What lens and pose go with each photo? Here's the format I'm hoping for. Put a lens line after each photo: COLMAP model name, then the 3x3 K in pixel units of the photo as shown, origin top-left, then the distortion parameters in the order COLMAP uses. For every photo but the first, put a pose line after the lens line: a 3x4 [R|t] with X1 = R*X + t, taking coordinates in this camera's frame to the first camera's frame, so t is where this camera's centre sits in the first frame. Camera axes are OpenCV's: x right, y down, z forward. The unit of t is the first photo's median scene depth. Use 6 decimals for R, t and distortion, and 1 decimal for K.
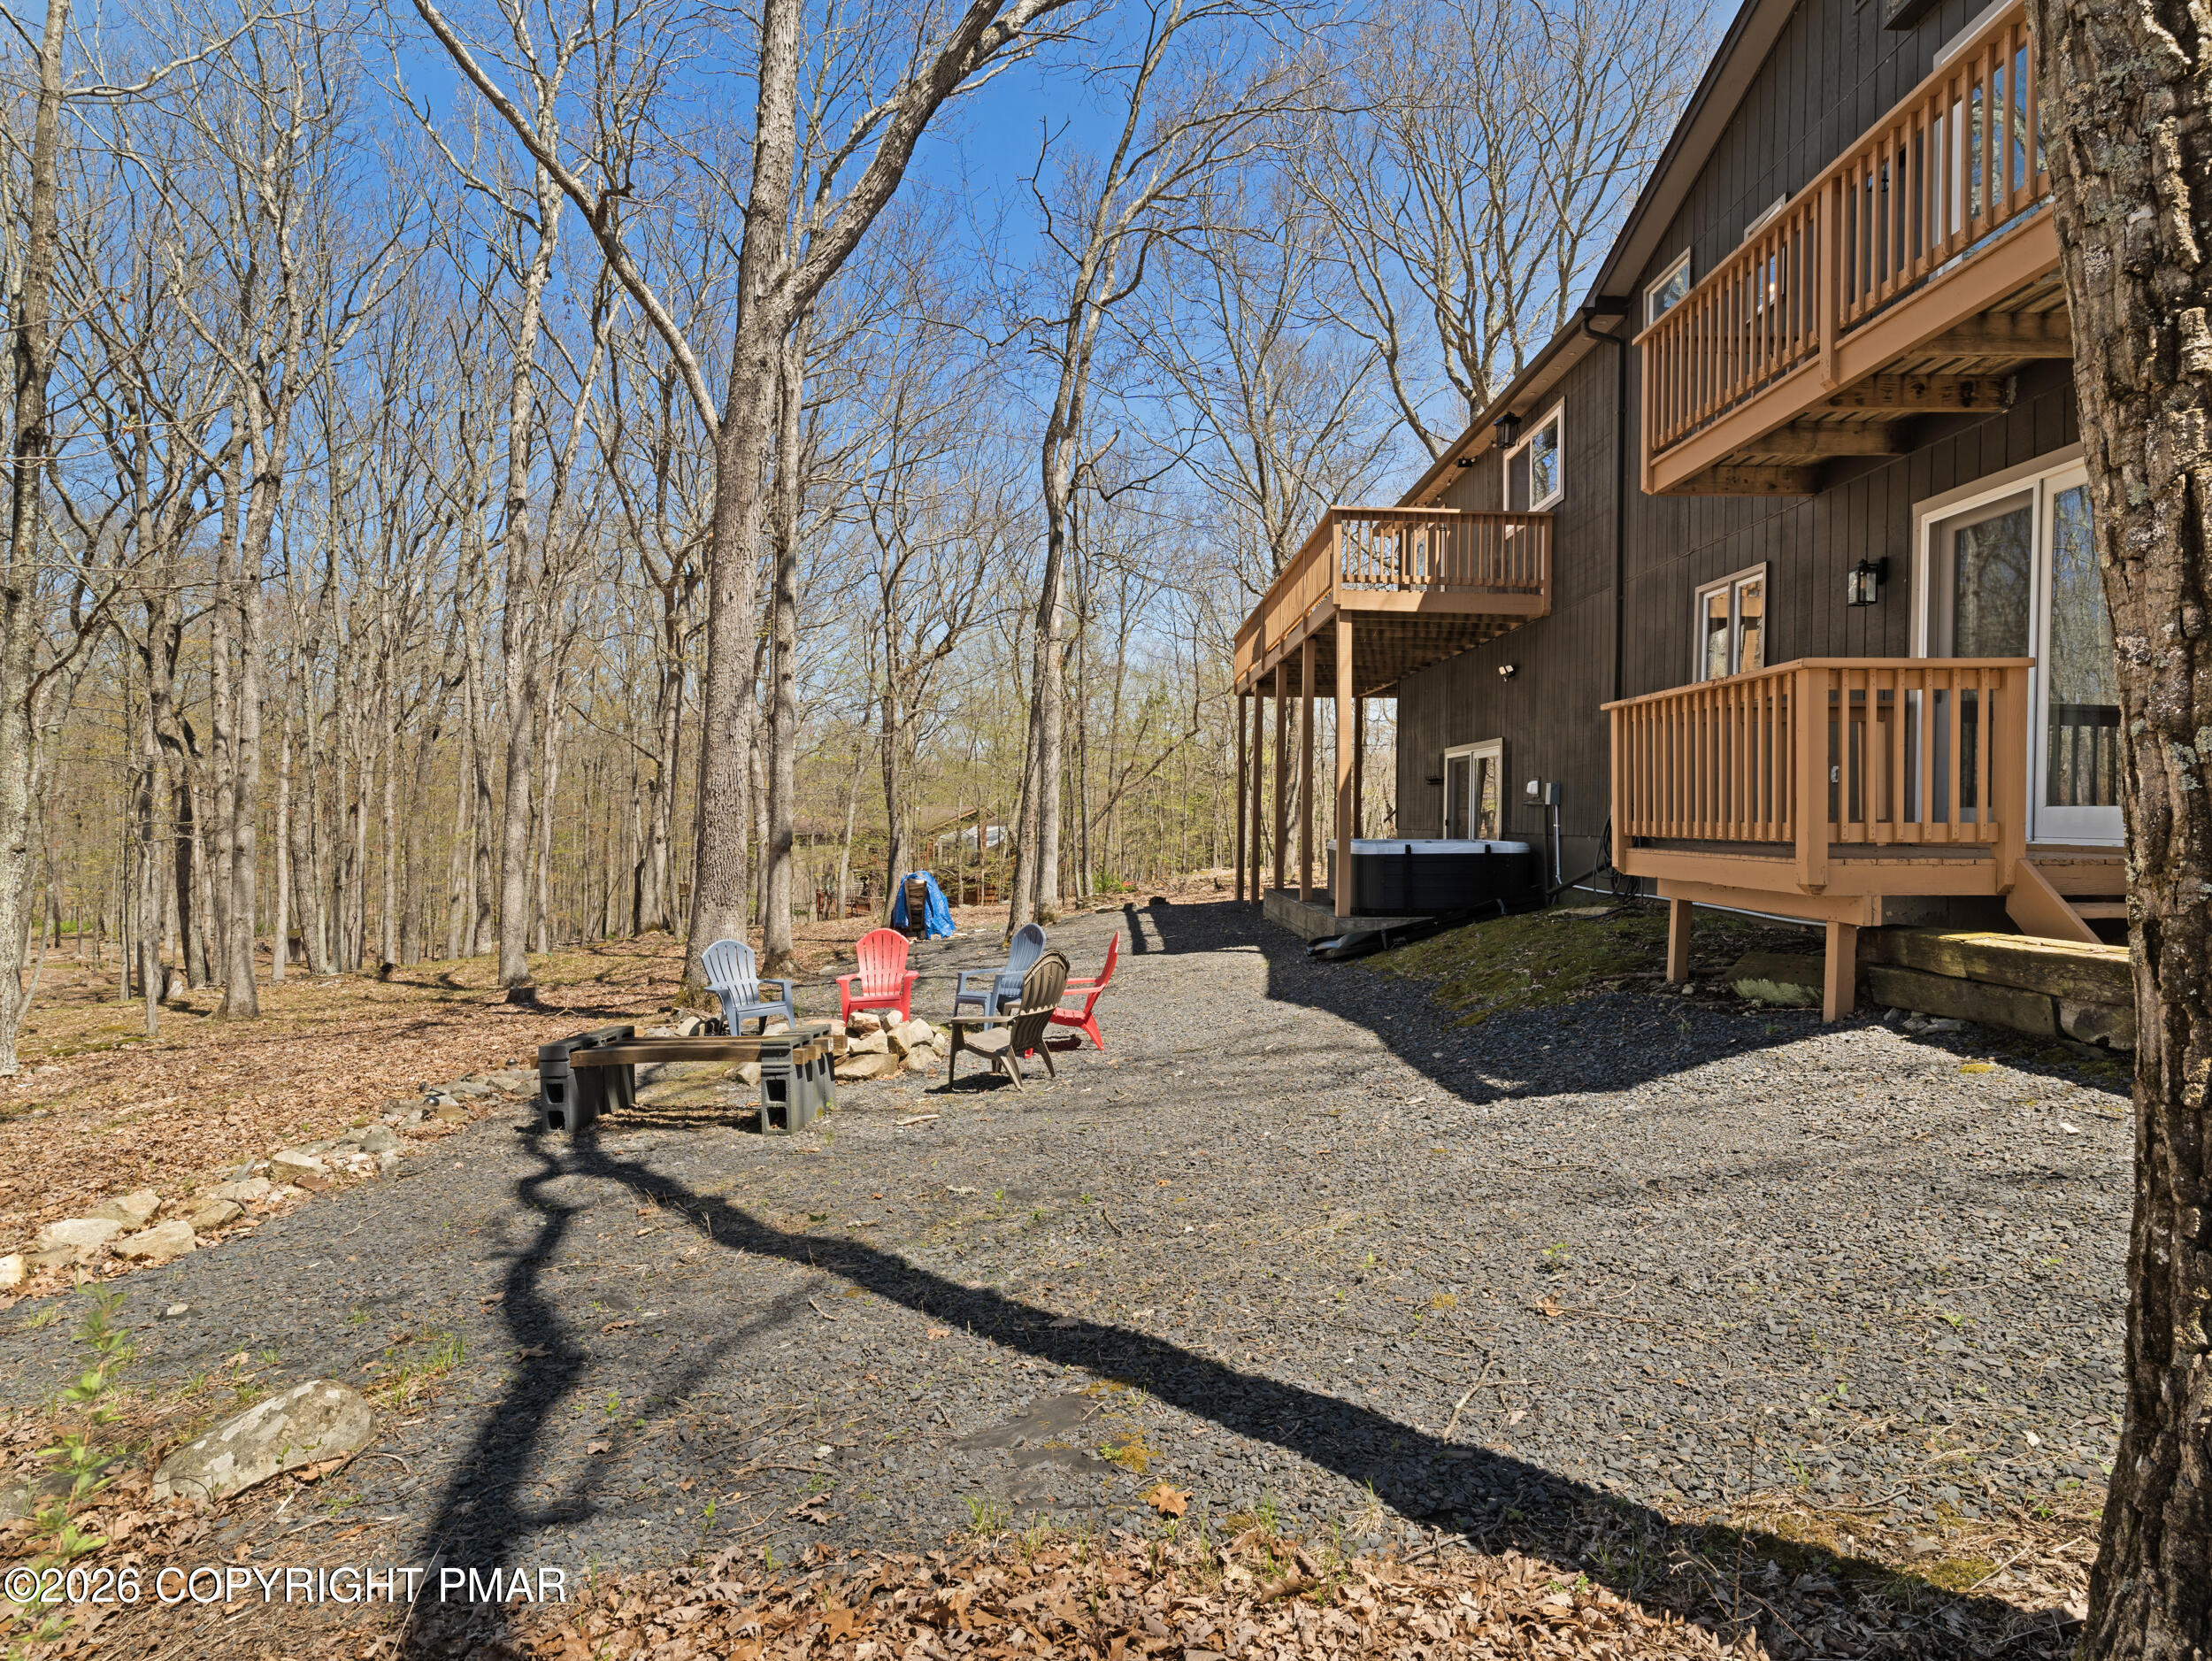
lens RADIAL K [[1212.2, 0, 1110.1], [0, 1212.2, 821.1], [0, 0, 1]] dist [-0.000822, 0.001532]
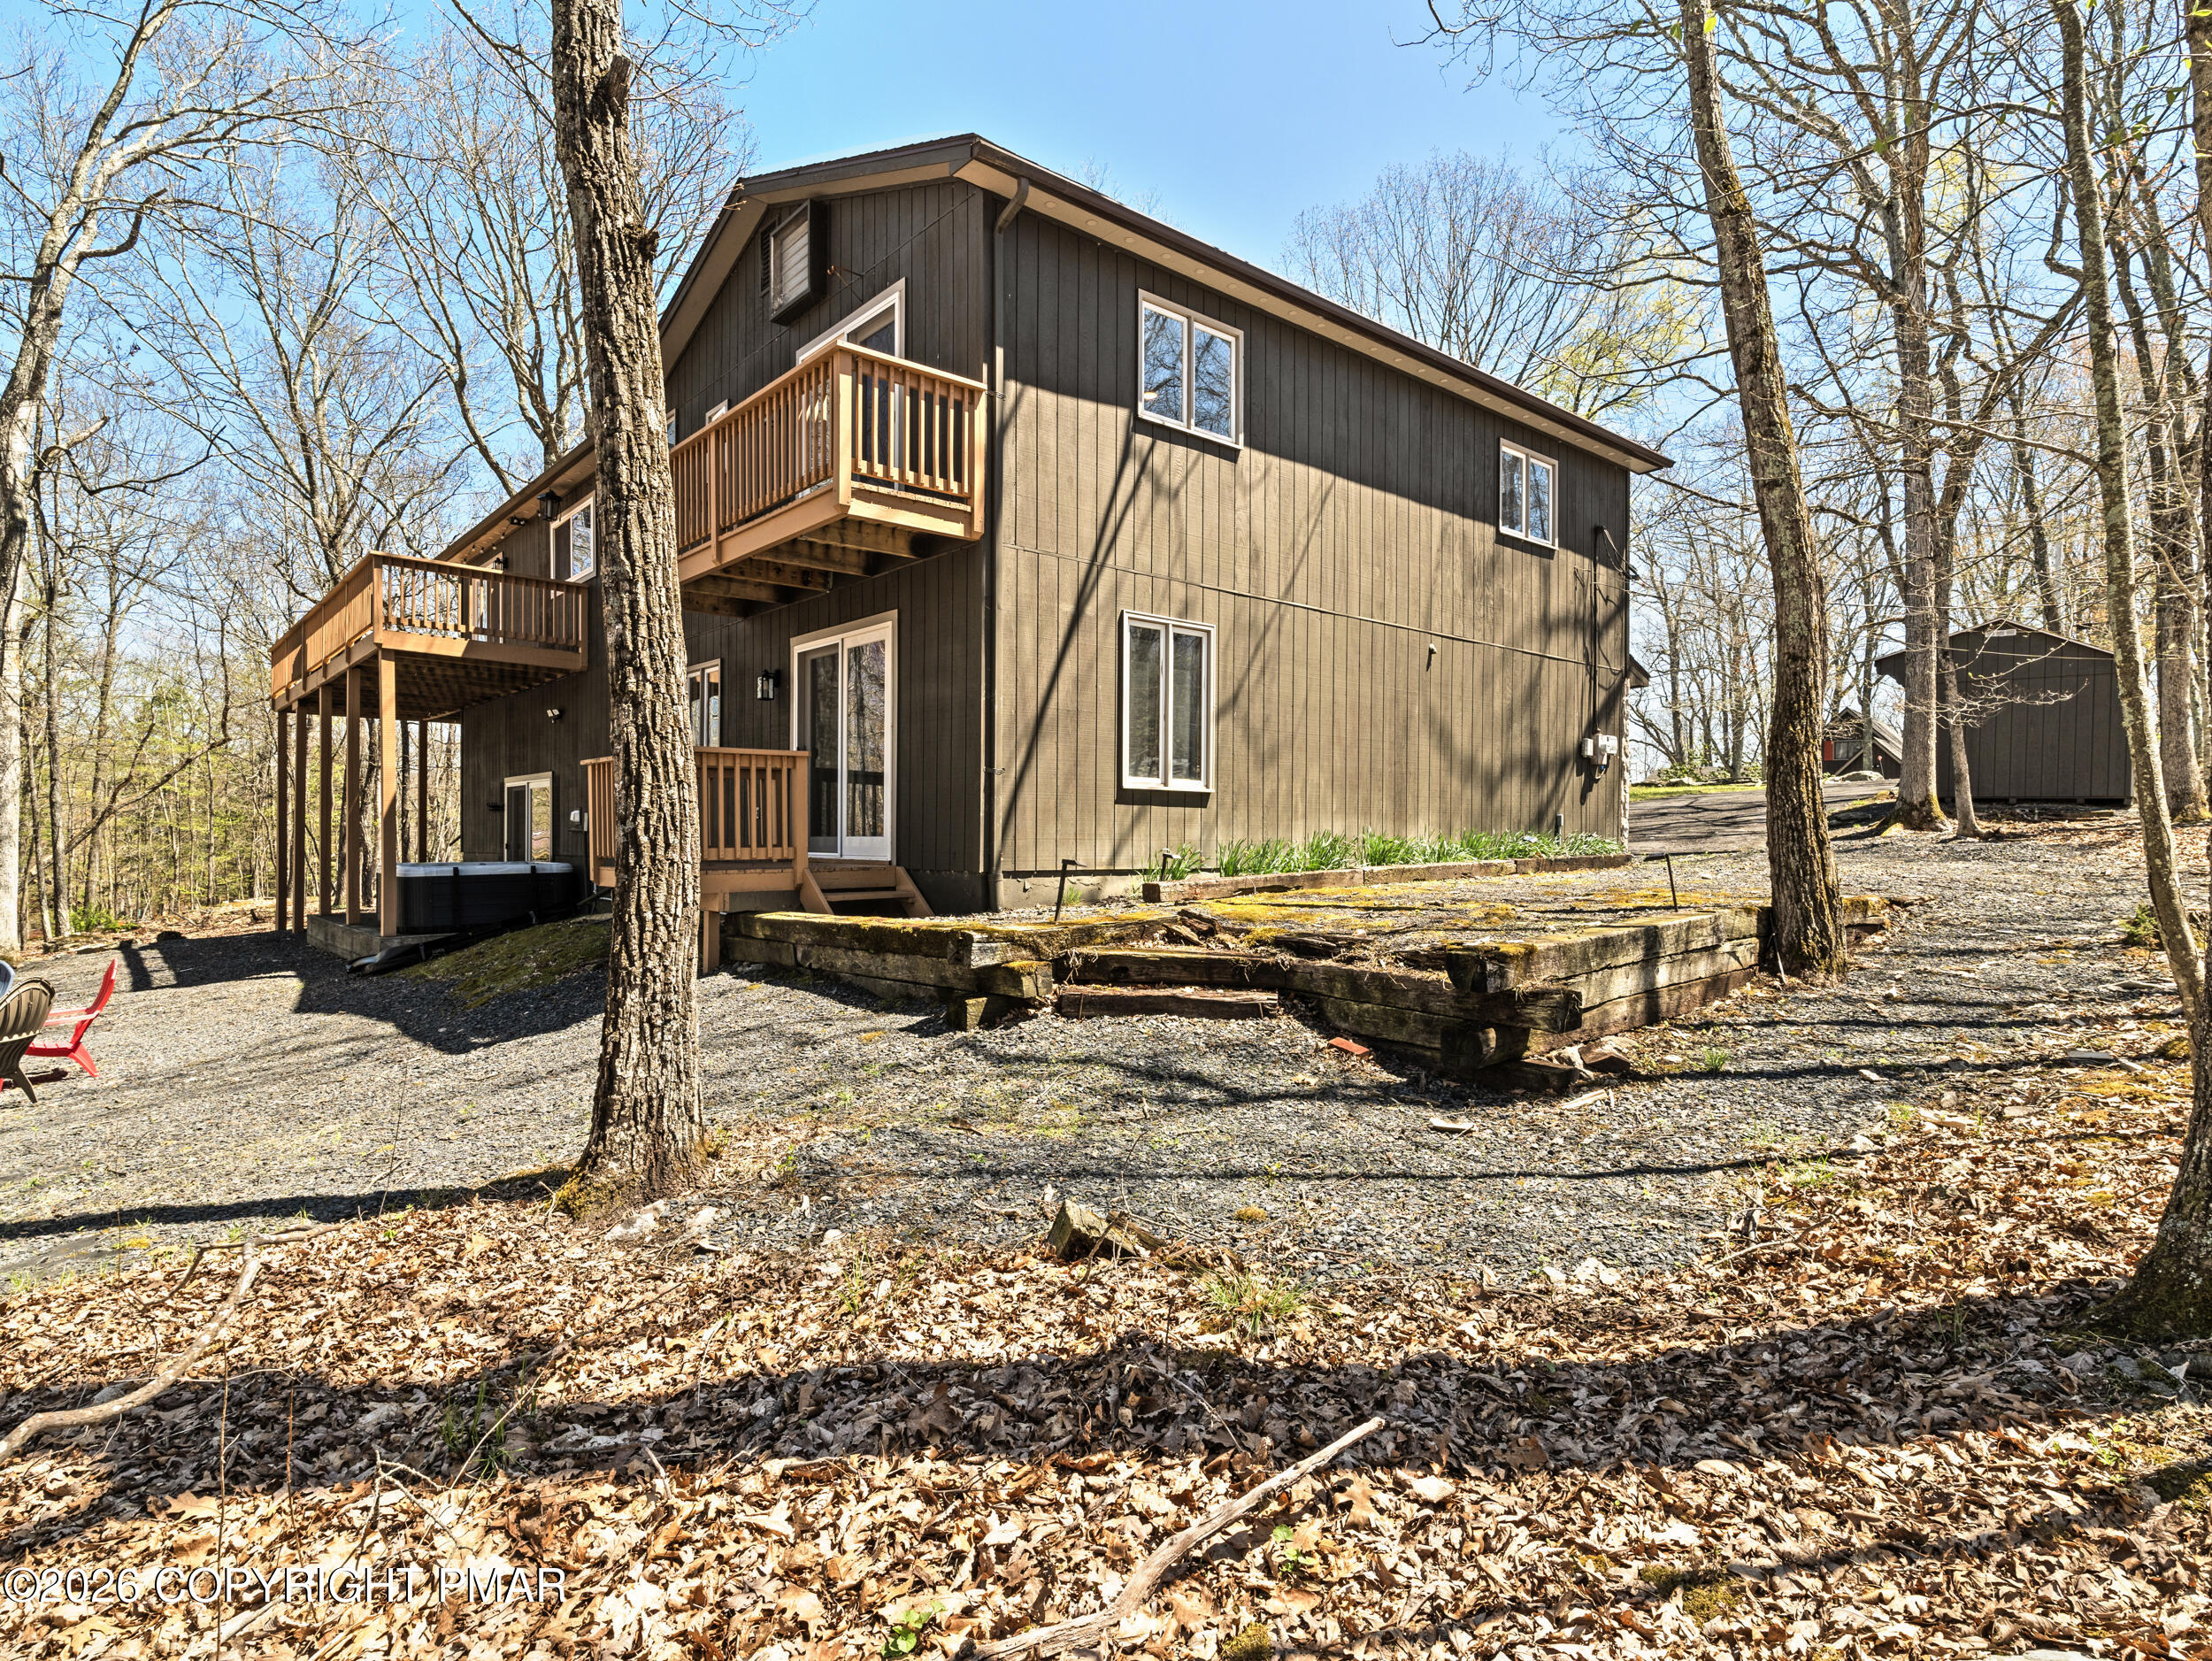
lens RADIAL K [[1212.2, 0, 1127.1], [0, 1212.2, 840.9], [0, 0, 1]] dist [-0.000822, 0.001532]
pose [[0.760373, -0.007177, 0.649447, -0.005110], [0.006867, 0.999972, 0.003011, -0.003472], [-0.649451, 0.002170, 0.760401, -0.214594]]
